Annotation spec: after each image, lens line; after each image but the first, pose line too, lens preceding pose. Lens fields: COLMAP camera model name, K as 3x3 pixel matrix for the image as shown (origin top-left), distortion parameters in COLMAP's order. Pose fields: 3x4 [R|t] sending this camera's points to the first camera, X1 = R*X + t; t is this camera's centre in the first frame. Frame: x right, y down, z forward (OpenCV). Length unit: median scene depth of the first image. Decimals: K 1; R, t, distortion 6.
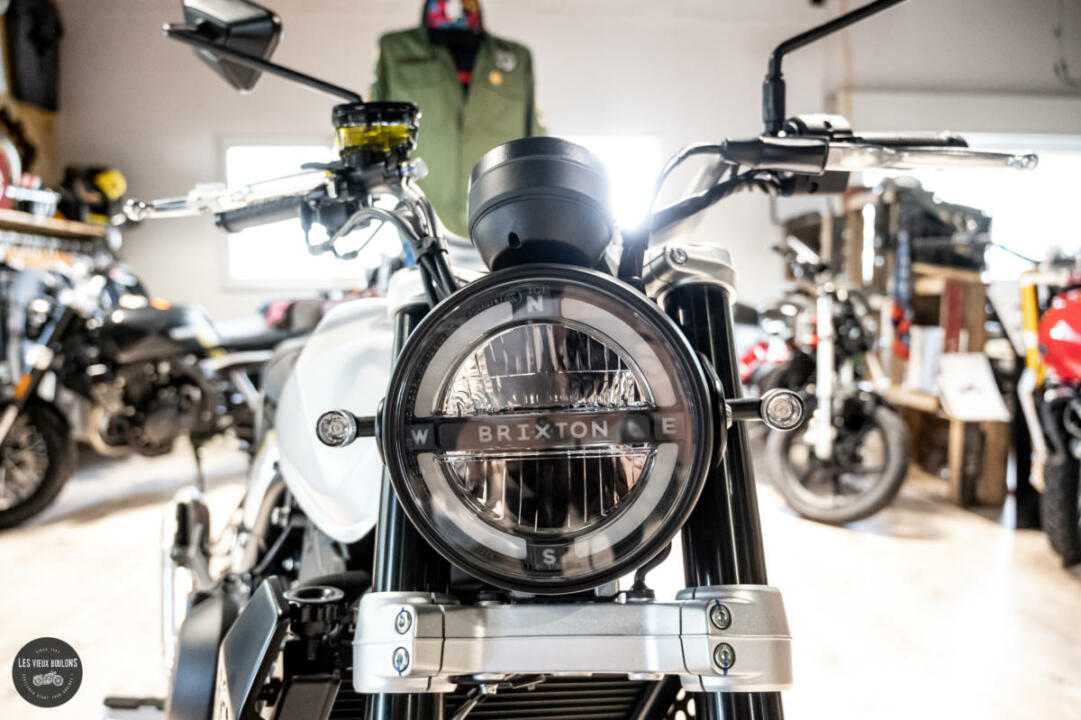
lens RADIAL K [[721.4, 0, 531.7], [0, 721.4, 364.2], [0, 0, 1]] dist [-0.017267, 0.008048]
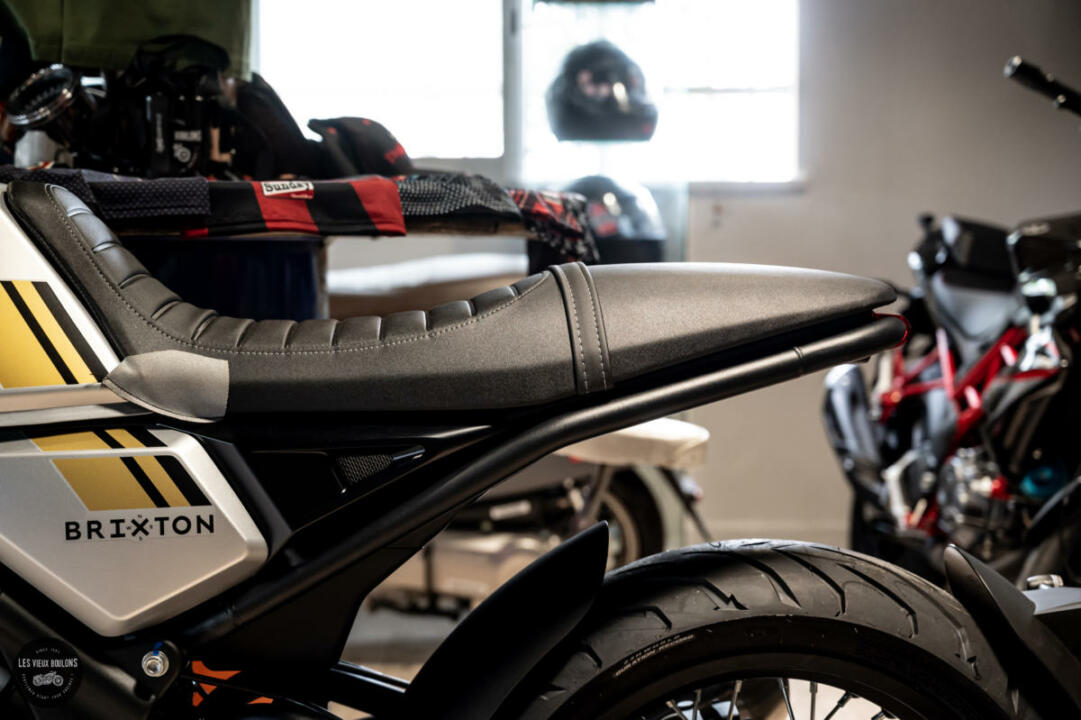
lens RADIAL K [[1693.5, 0, 531.6], [0, 1693.5, 367.4], [0, 0, 1]] dist [-0.013563, 0.000000]
pose [[0.997870, 0.010827, -0.064333, 0.201726], [-0.011771, 0.999828, -0.014322, 0.009992], [0.064167, 0.015049, 0.997826, 0.152687]]
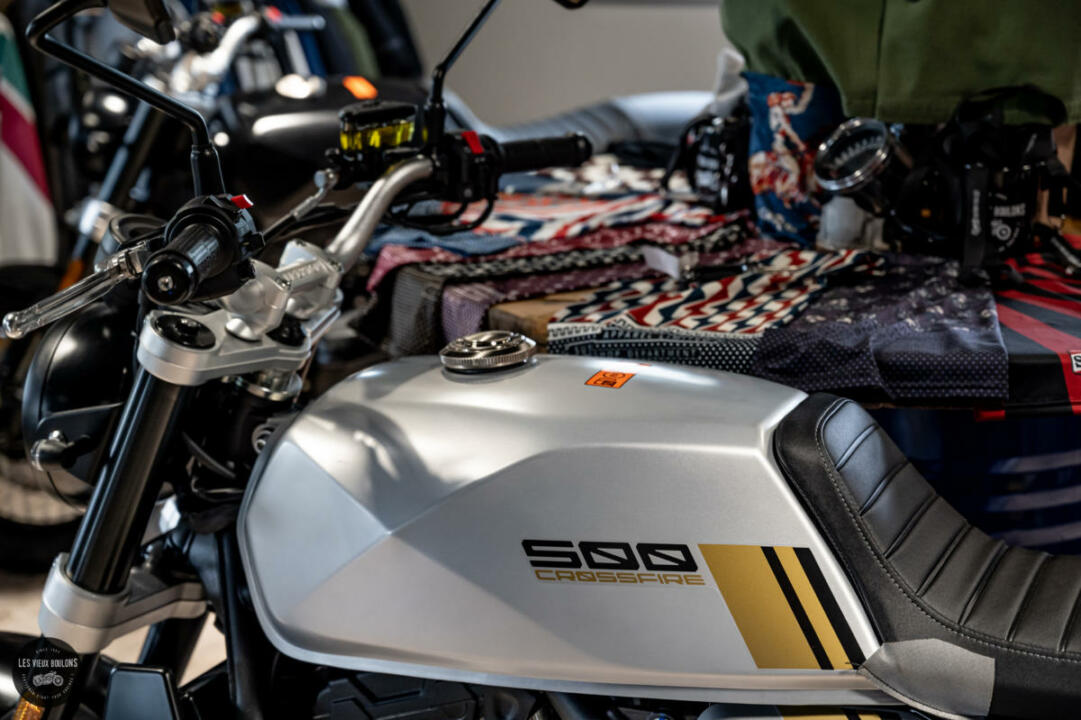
lens RADIAL K [[1883.4, 0, 532.6], [0, 1883.4, 366.3], [0, 0, 1]] dist [-0.019529, 0.000000]
pose [[0.852524, 0.124914, -0.507542, 0.225778], [-0.033242, 0.982015, 0.185853, -0.204959], [0.521630, -0.141573, 0.841344, 0.167950]]
